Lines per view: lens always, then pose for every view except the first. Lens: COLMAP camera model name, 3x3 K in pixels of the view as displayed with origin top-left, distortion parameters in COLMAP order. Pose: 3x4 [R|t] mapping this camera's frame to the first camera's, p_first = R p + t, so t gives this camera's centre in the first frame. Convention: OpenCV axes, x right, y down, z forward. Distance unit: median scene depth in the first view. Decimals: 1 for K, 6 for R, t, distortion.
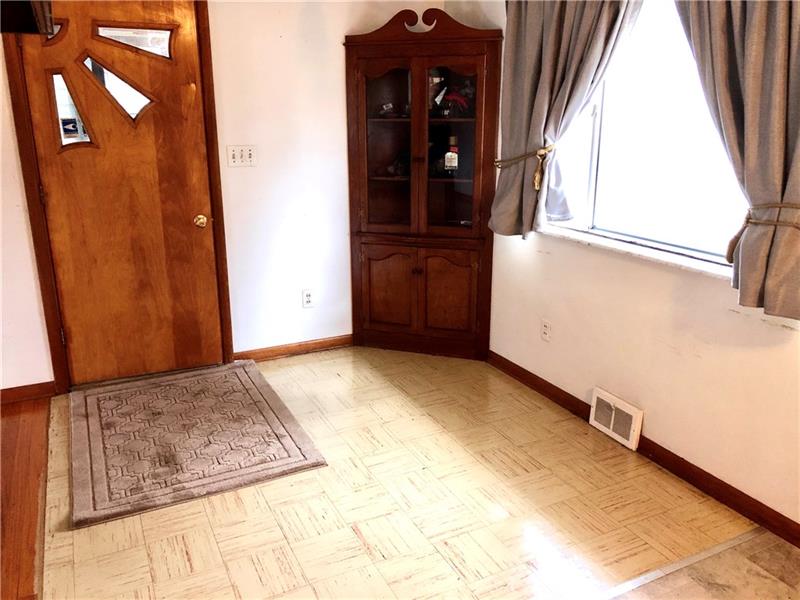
lens RADIAL K [[654.4, 0, 400.0], [0, 654.4, 300.0], [0, 0, 1]] dist [0.034263, 0.001652]
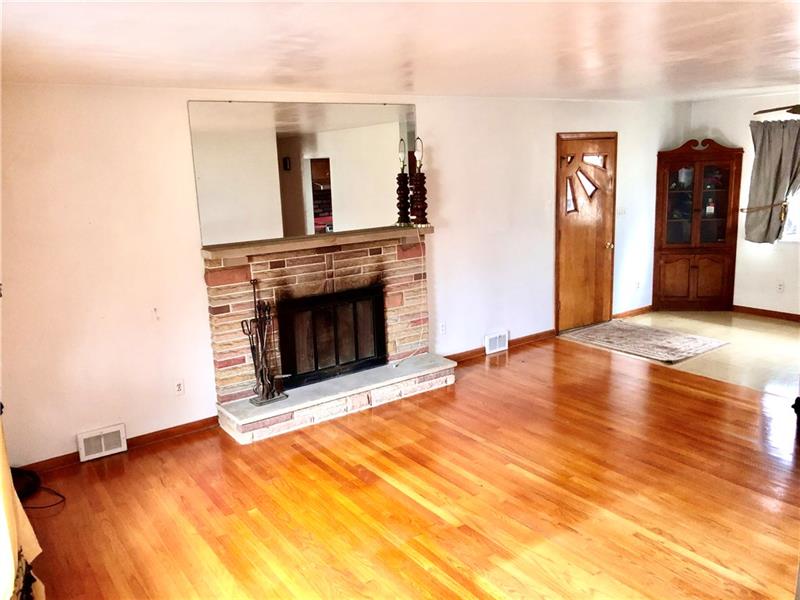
lens RADIAL K [[647.0, 0, 400.0], [0, 647.0, 300.0], [0, 0, 1]] dist [0.003682, -0.001276]
pose [[0.987206, -0.066578, 0.144888, -1.276168], [0.078149, 0.994064, -0.075690, 0.148800], [-0.138989, 0.086044, 0.986549, -0.870754]]
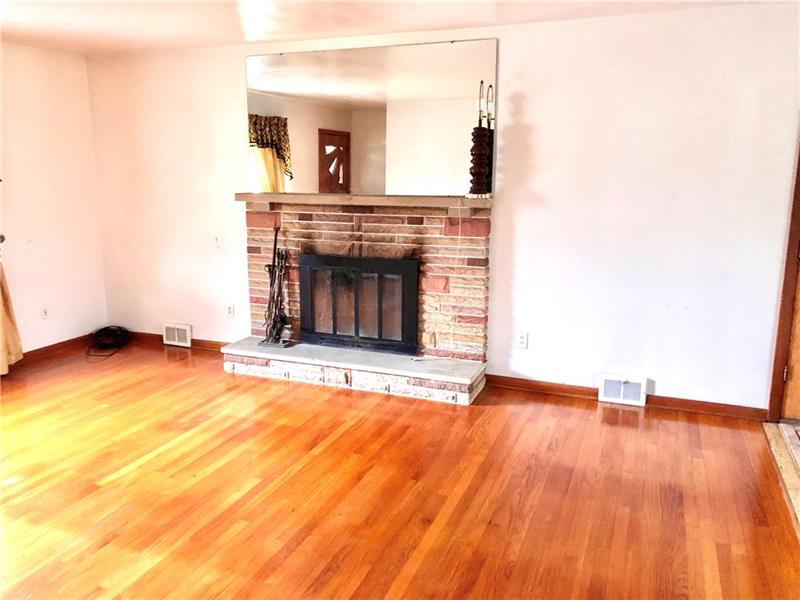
lens RADIAL K [[654.4, 0, 400.0], [0, 654.4, 300.0], [0, 0, 1]] dist [0.034263, 0.001652]
pose [[0.664765, 0.154613, -0.730878, -0.137436], [-0.216356, 0.976266, 0.009739, 0.063946], [0.715037, 0.151656, 0.682439, -0.259851]]
